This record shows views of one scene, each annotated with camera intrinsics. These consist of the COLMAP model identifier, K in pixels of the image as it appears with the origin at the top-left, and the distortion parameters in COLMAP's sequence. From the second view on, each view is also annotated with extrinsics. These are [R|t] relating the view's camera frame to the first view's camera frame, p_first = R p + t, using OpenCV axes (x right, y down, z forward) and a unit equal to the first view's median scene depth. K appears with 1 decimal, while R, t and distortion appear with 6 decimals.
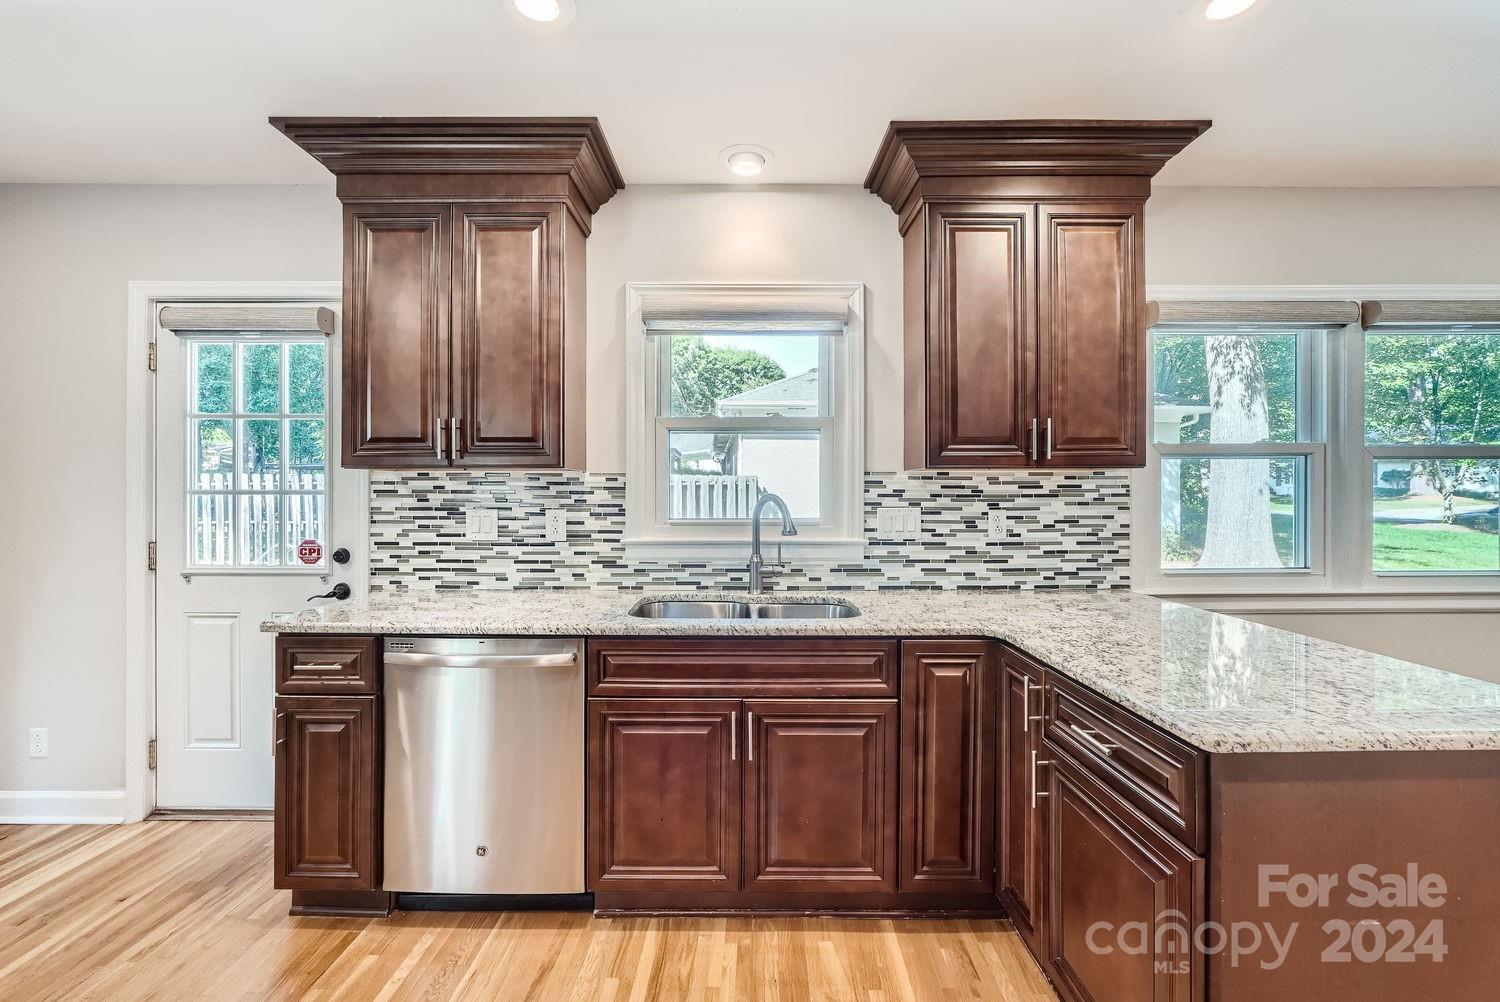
lens RADIAL K [[642.3, 0, 745.5], [0, 642.3, 487.7], [0, 0, 1]] dist [-0.008289, 0.004694]
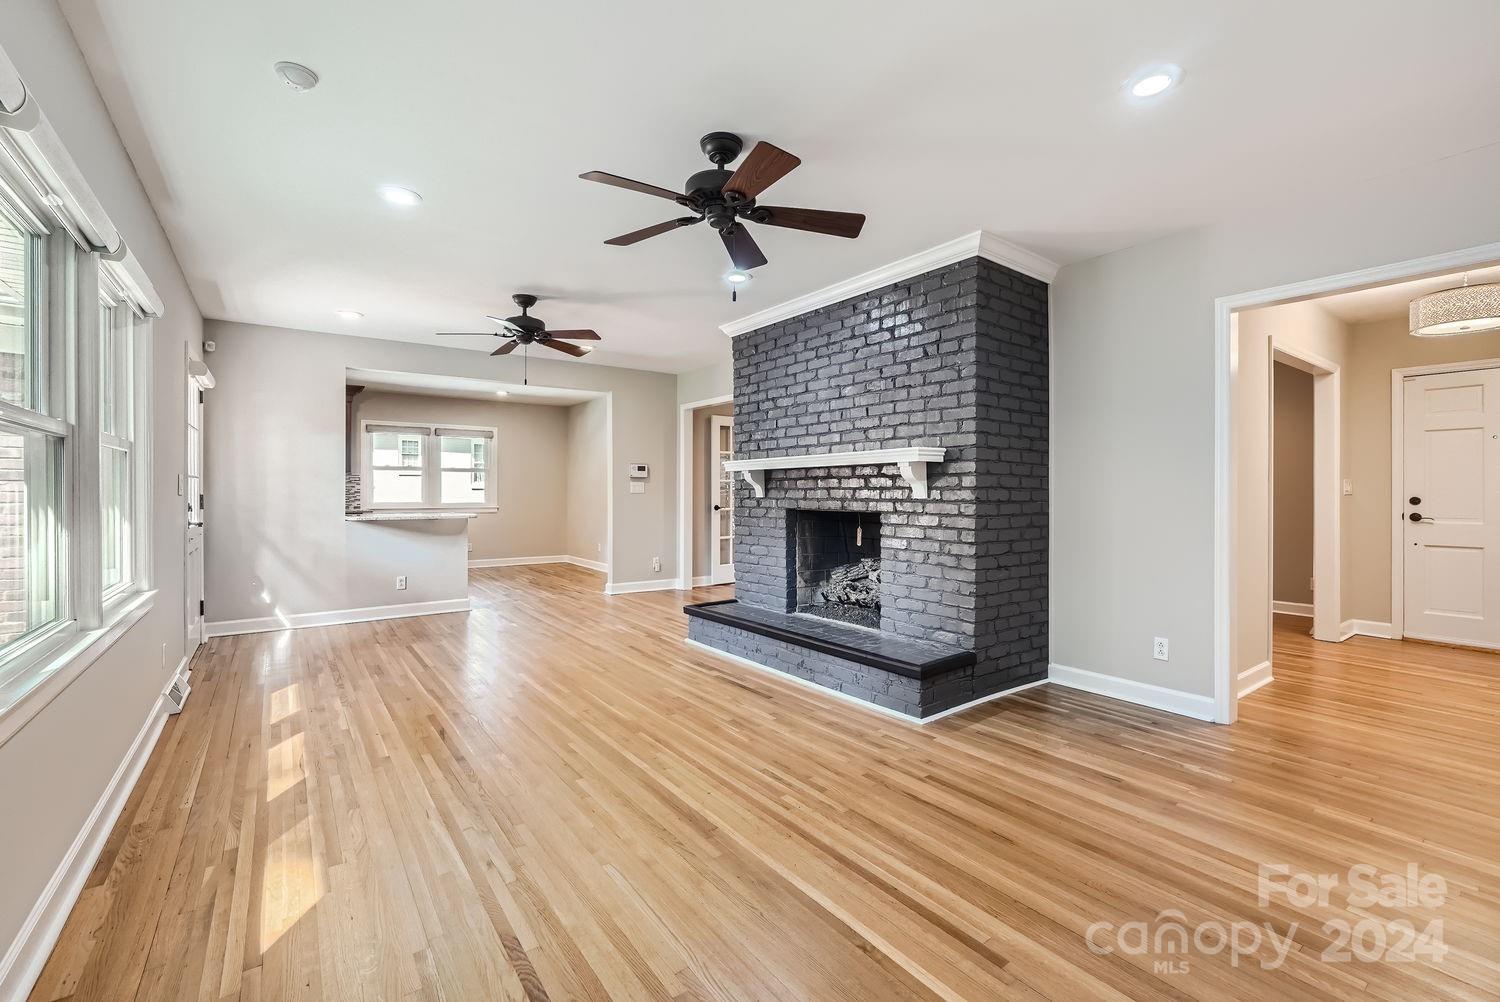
lens RADIAL K [[642.3, 0, 744.5], [0, 642.3, 496.5], [0, 0, 1]] dist [-0.008289, 0.004694]
pose [[0.803494, -0.000144, 0.595313, 0.208696], [-0.002590, 0.999990, 0.003738, 0.079777], [-0.595307, -0.004545, 0.803485, -3.001291]]
